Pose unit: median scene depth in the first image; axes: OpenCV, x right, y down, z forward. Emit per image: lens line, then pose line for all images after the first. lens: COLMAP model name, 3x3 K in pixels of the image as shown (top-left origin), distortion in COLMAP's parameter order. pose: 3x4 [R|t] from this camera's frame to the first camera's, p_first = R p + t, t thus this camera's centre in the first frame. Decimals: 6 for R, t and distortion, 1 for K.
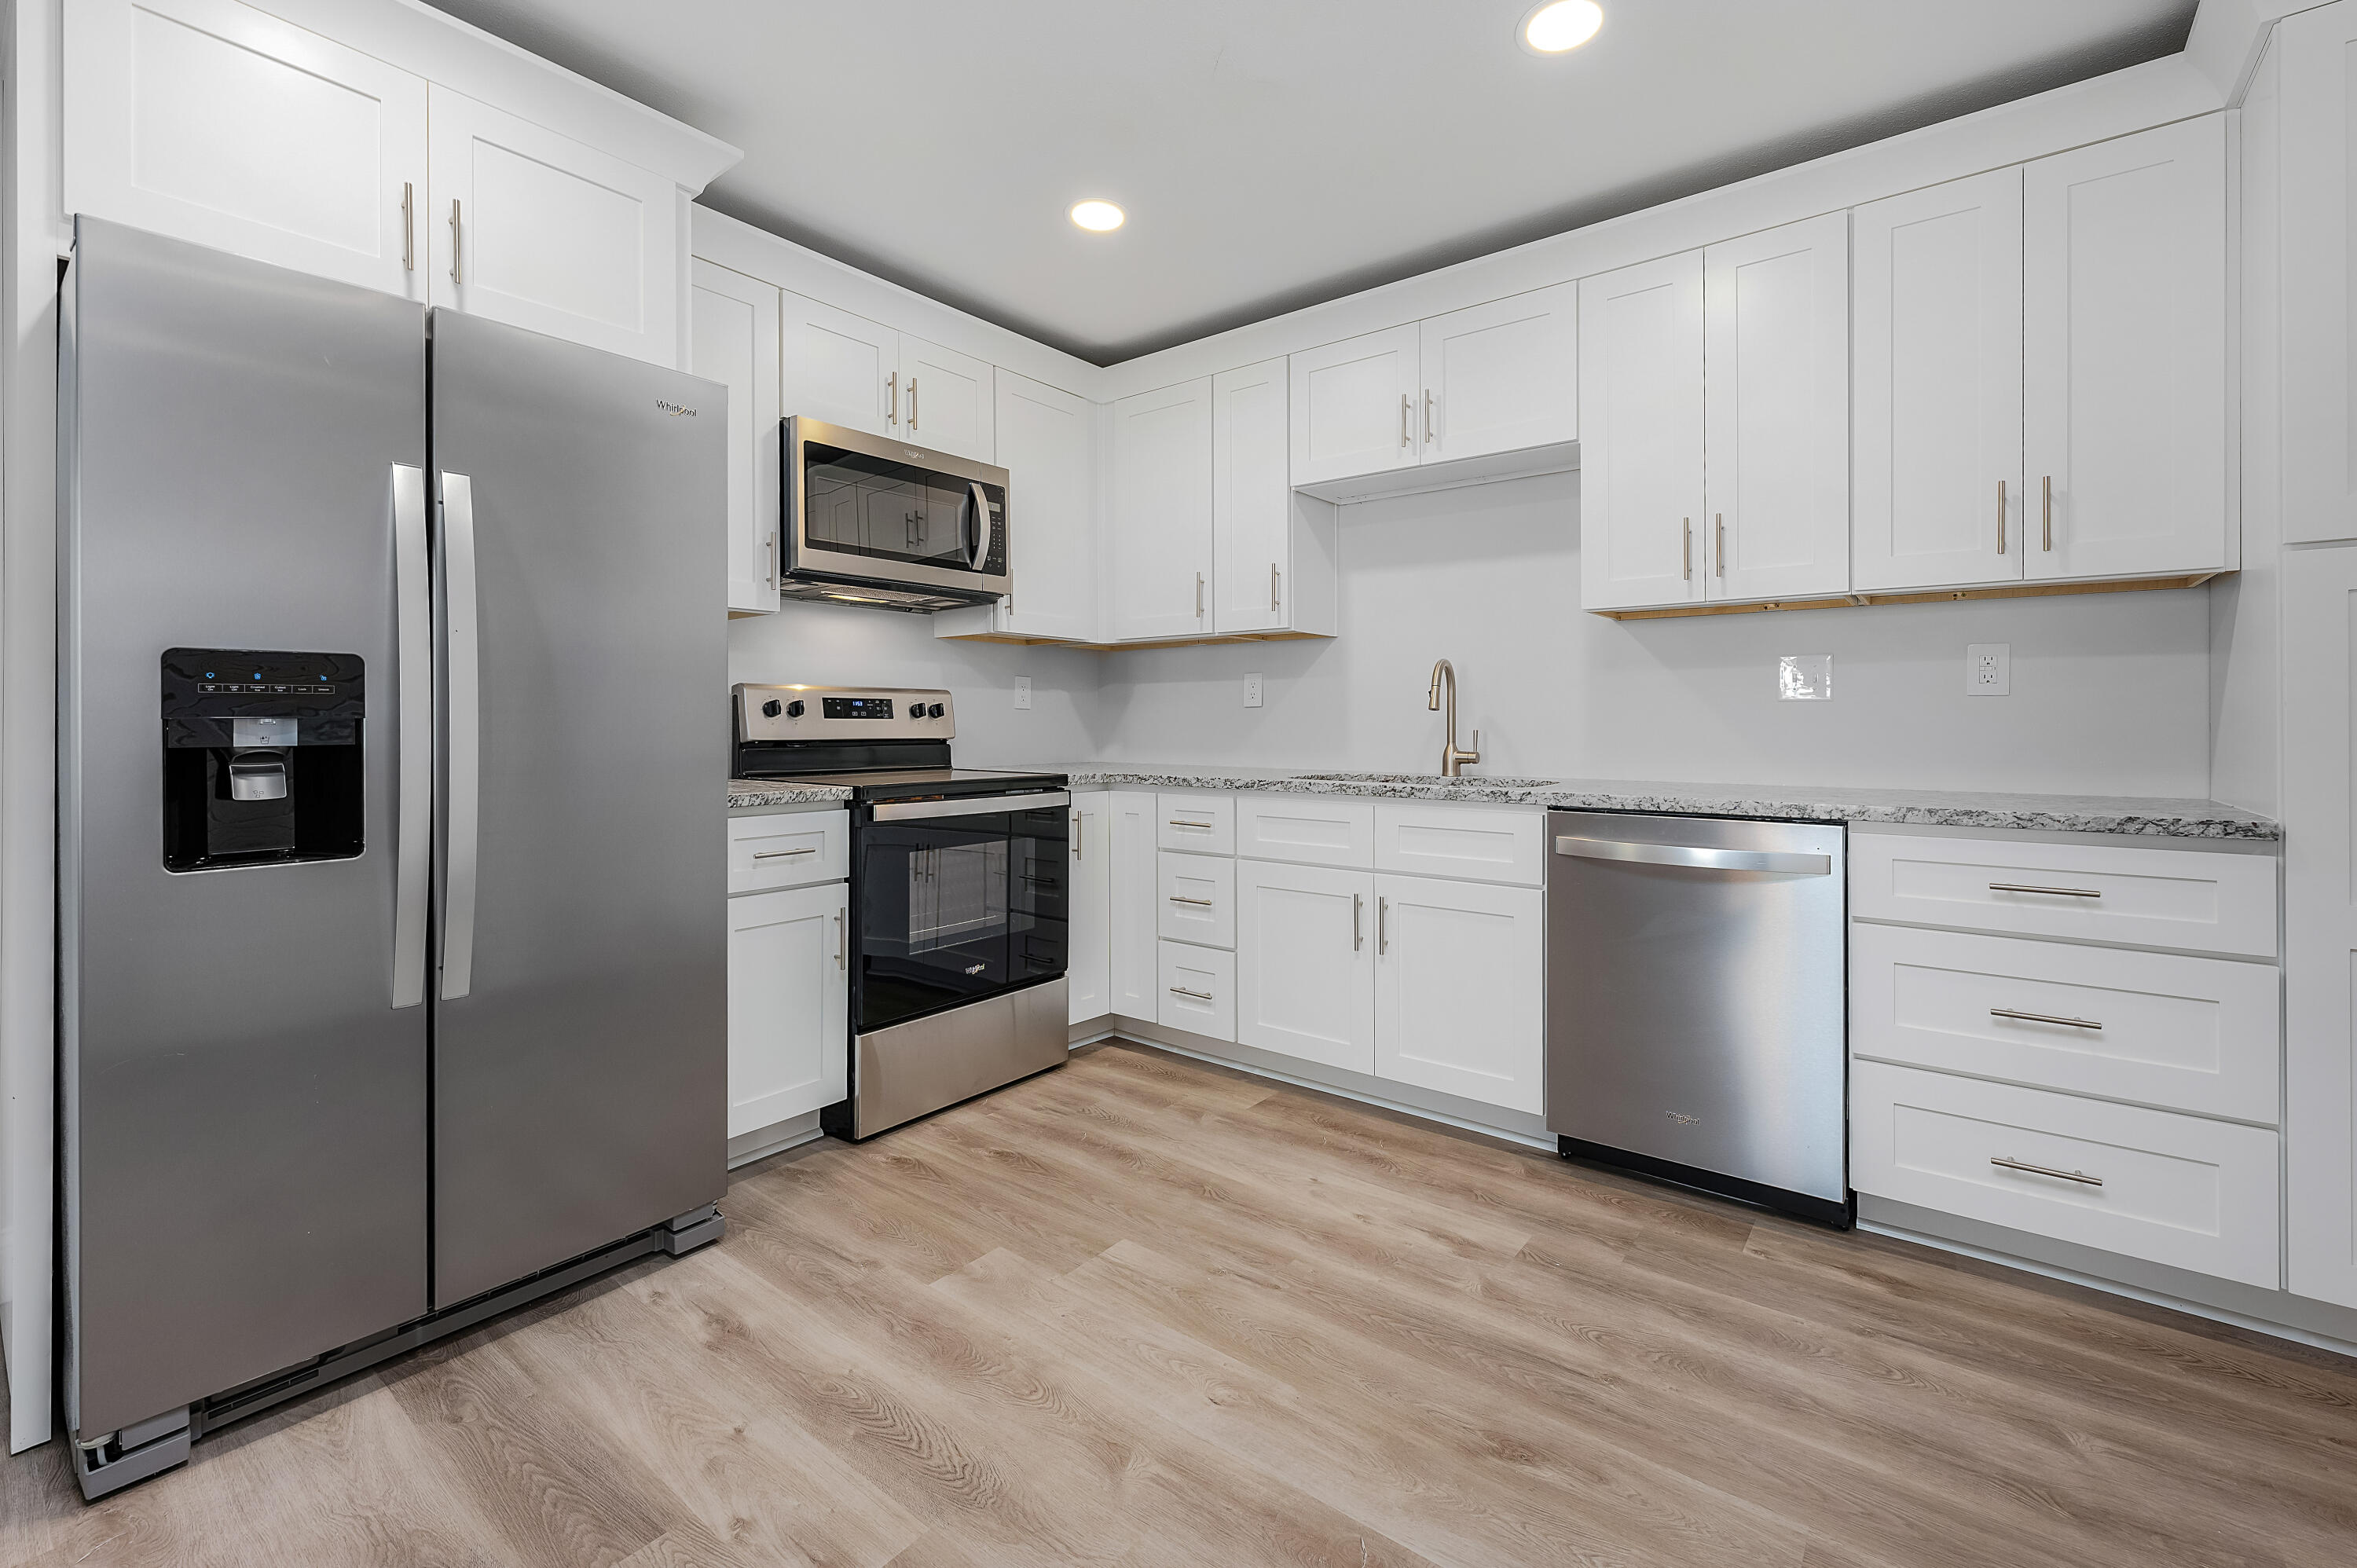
lens RADIAL K [[1006.4, 0, 1186.4], [0, 1006.4, 717.9], [0, 0, 1]] dist [-0.001066, 0.000070]
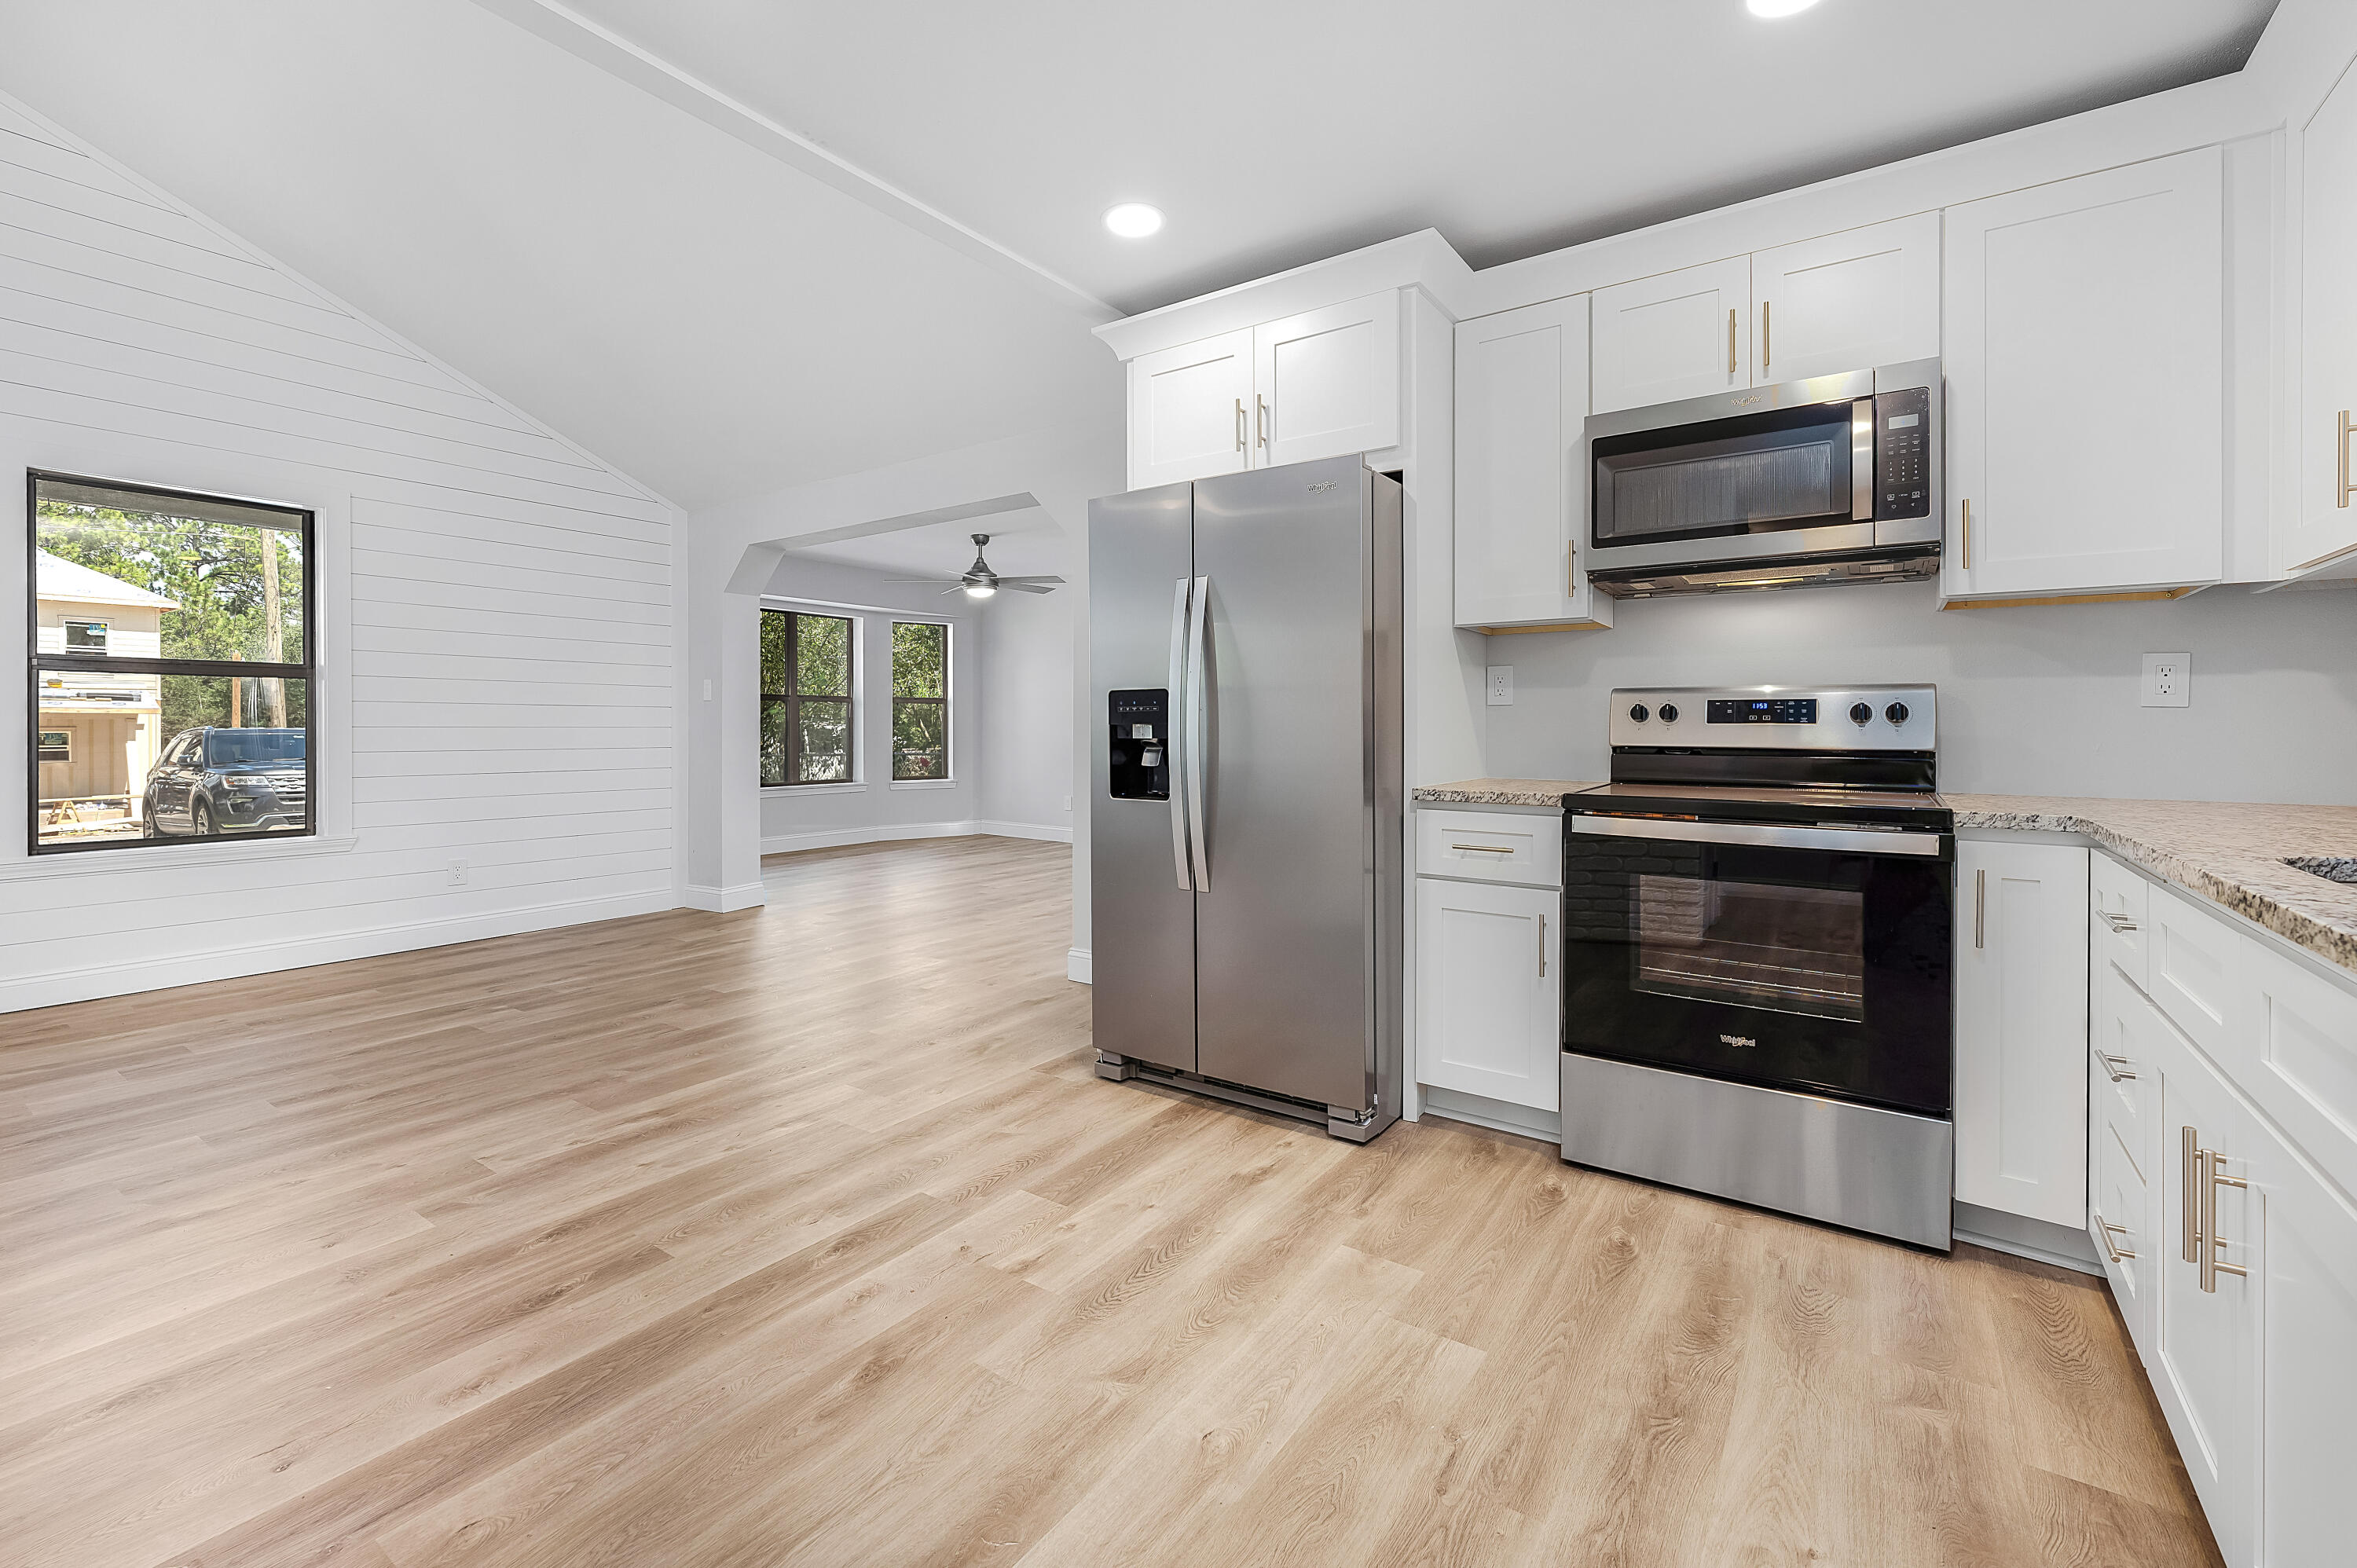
lens RADIAL K [[999.8, 0, 1174.8], [0, 999.8, 734.7], [0, 0, 1]] dist [0.000538, 0.000305]
pose [[0.046818, 0.010797, -0.998845, 0.596546], [0.002642, 0.999937, 0.010932, -0.000384], [0.998900, -0.003151, 0.046787, 0.567499]]
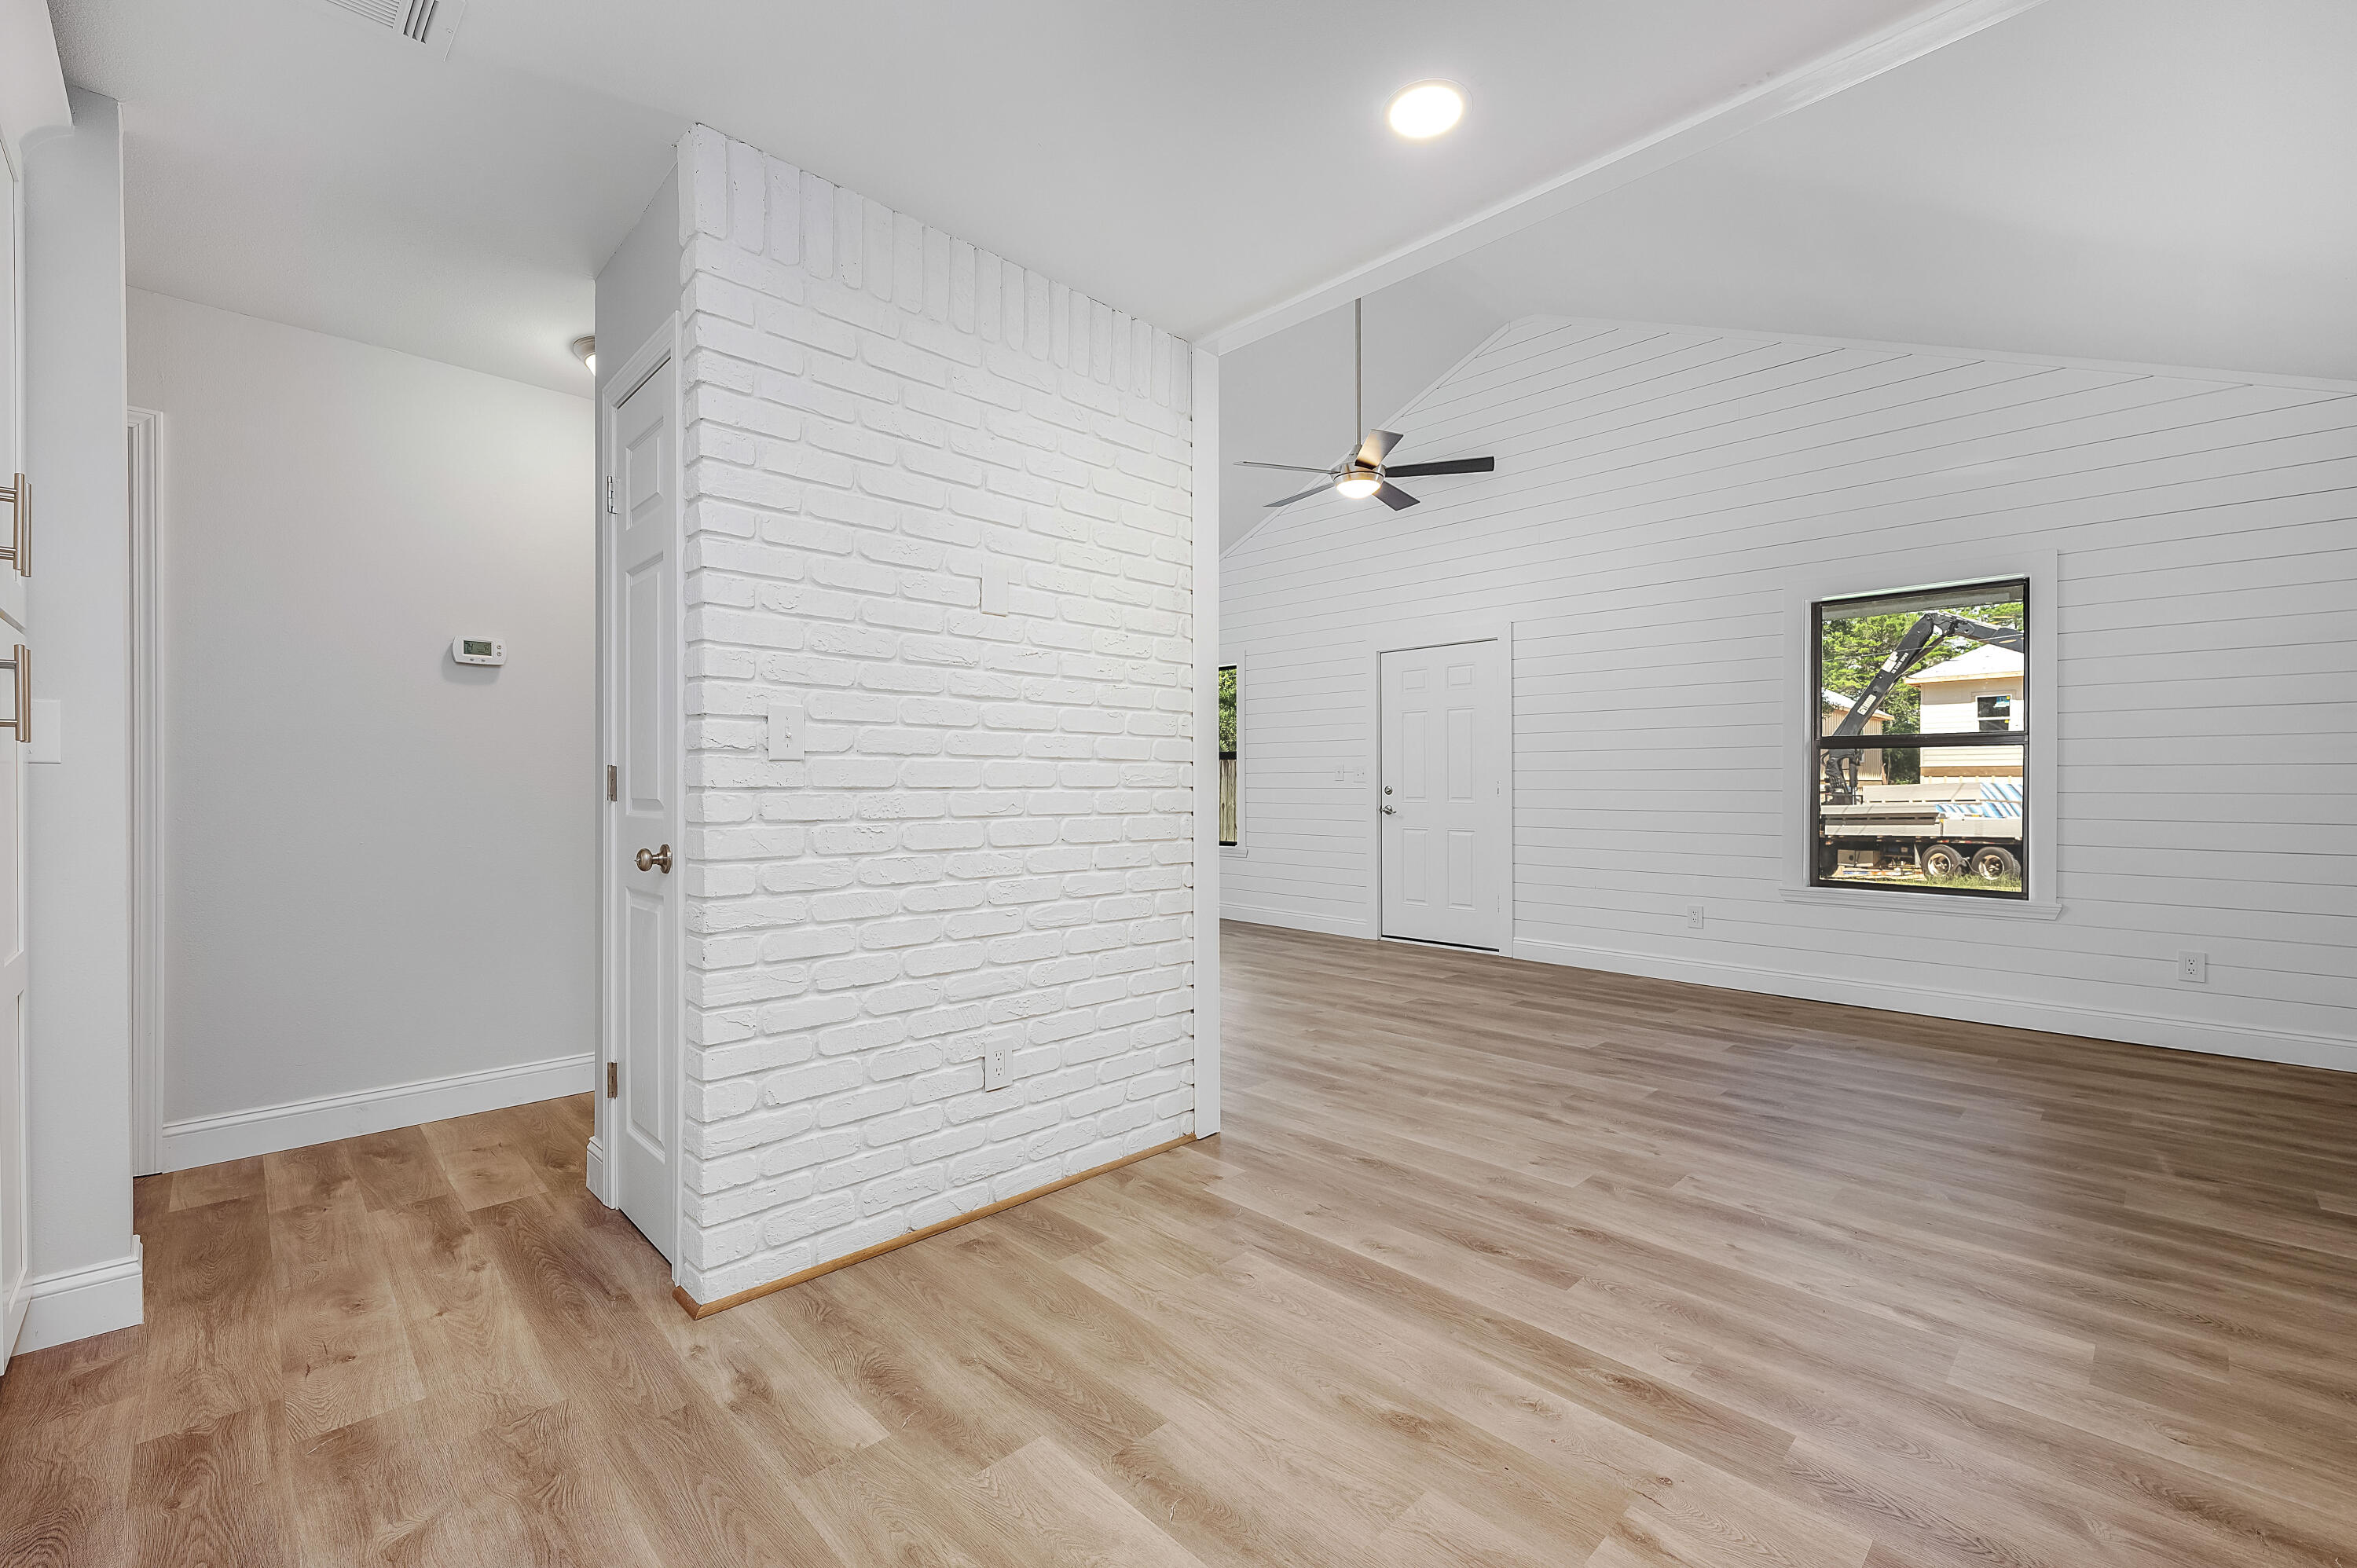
lens RADIAL K [[978.9, 0, 1186.8], [0, 978.9, 784.8], [0, 0, 1]] dist [0.000433, 0.000096]
pose [[-0.990542, -0.001083, 0.137209, 0.003878], [-0.001902, 0.999981, -0.005836, 0.001217], [-0.137200, -0.006042, -0.990525, 1.062177]]
